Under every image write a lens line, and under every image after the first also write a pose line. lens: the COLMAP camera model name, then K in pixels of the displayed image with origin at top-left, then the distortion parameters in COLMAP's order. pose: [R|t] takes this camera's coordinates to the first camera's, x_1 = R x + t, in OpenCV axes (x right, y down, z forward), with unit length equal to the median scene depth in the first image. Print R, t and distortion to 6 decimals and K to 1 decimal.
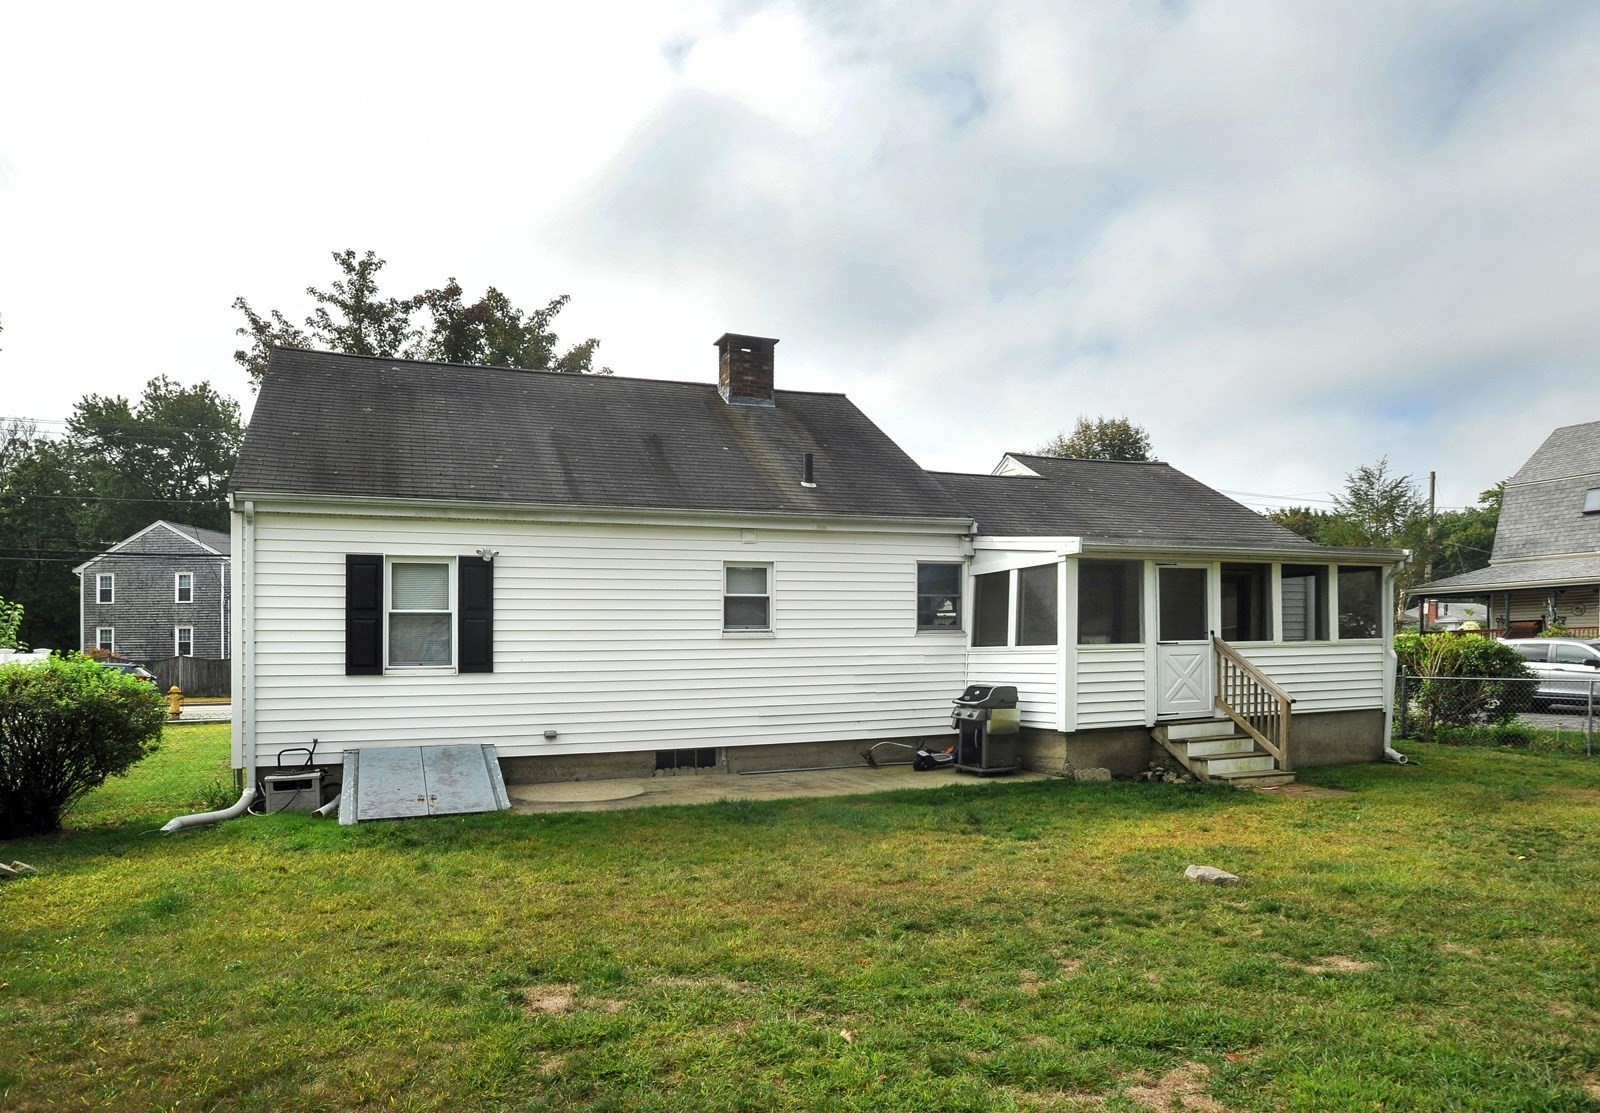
lens RADIAL K [[1012.4, 0, 800.1], [0, 1012.4, 581.7], [0, 0, 1]] dist [-0.087670, 0.000760]
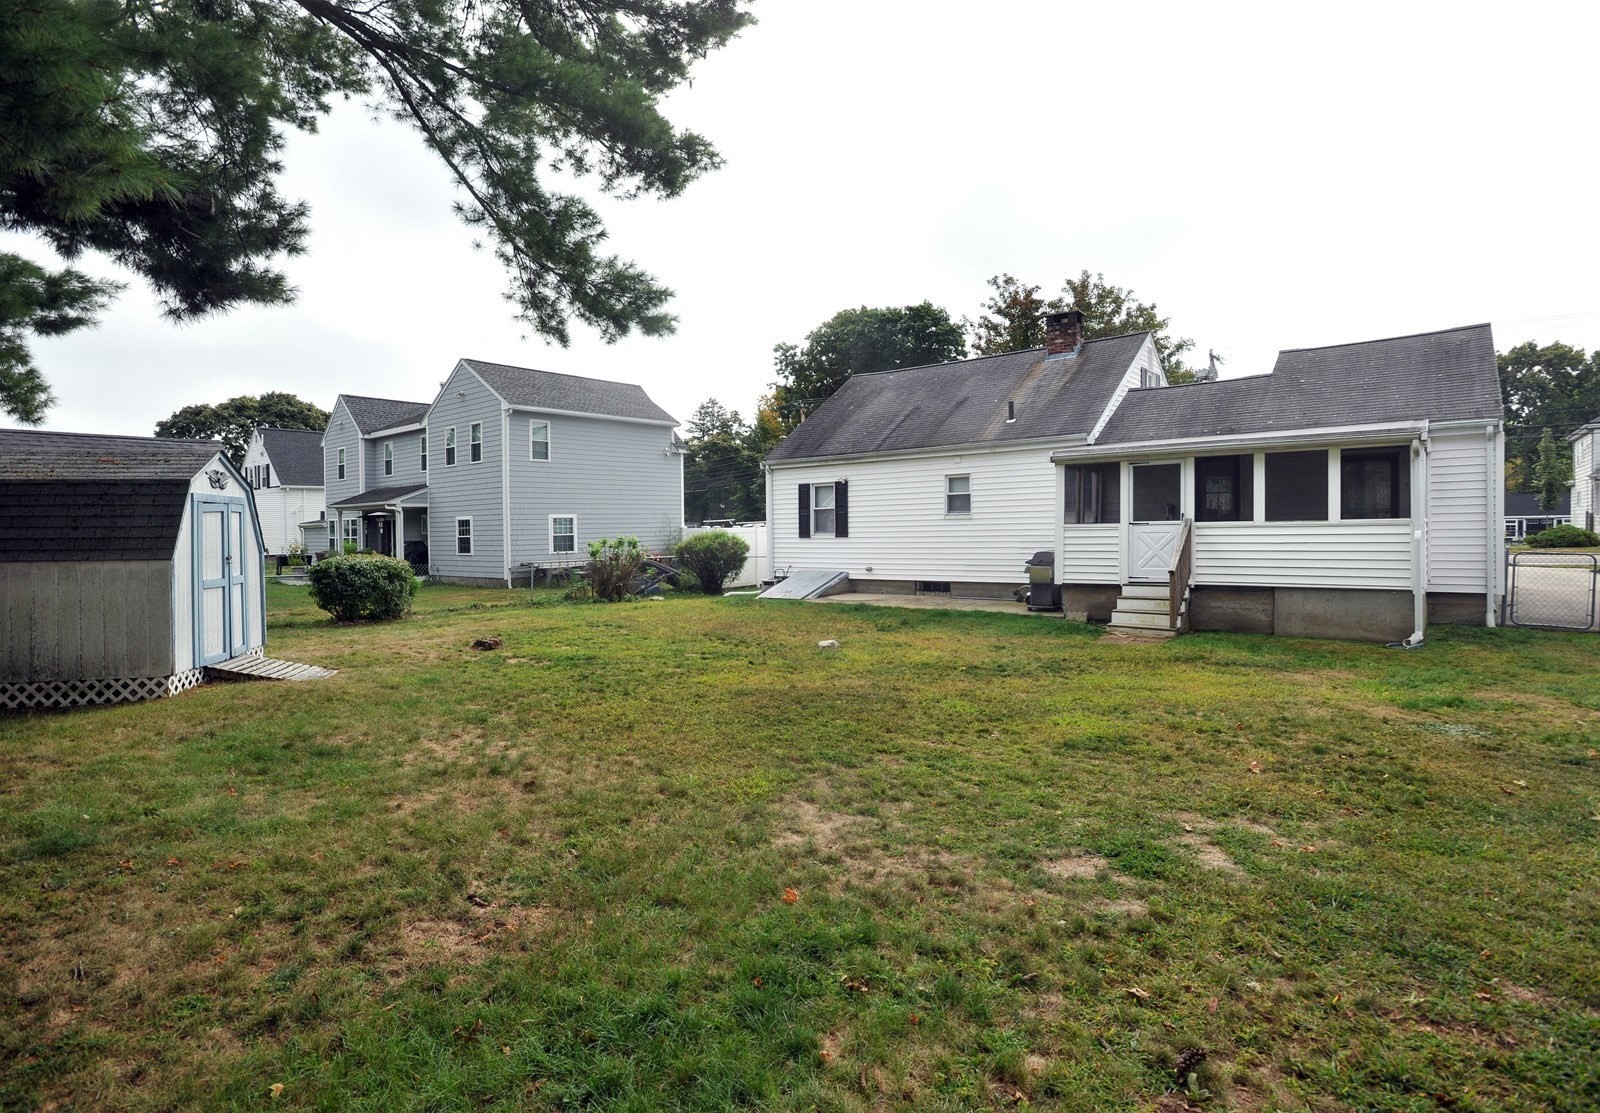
lens RADIAL K [[744.1, 0, 800.9], [0, 744.1, 540.2], [0, 0, 1]] dist [-0.053240, 0.026787]
pose [[0.513059, 0.018420, -0.858156, 0.948377], [0.075048, 0.994978, 0.066224, -0.012390], [0.855066, -0.098379, 0.509100, 0.137161]]
